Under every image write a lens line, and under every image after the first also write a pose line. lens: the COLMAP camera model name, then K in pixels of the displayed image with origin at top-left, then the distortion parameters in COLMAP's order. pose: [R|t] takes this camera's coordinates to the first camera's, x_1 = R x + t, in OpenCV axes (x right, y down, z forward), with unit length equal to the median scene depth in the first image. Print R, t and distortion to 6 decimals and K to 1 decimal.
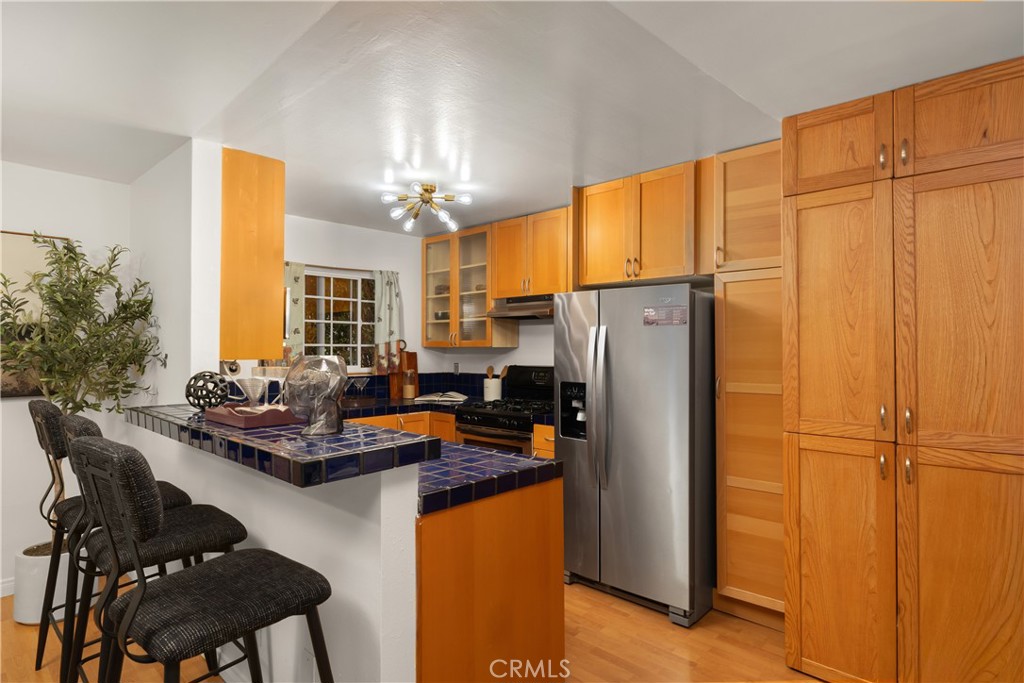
lens RADIAL K [[552.5, 0, 512.0], [0, 552.5, 341.5], [0, 0, 1]] dist [-0.003754, 0.000061]
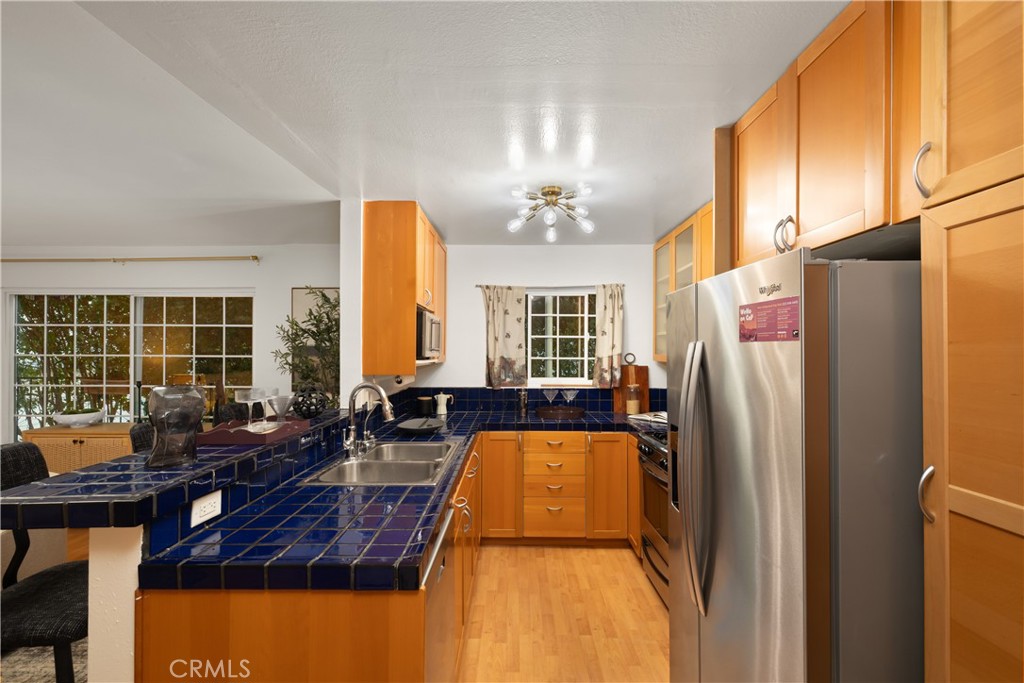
lens RADIAL K [[442.6, 0, 512.0], [0, 442.6, 341.5], [0, 0, 1]] dist [-0.000134, -0.000057]
pose [[0.683446, -0.013664, -0.729873, 0.238086], [0.004999, 0.999889, -0.014038, -0.013999], [0.729984, 0.005946, 0.683438, 0.327106]]
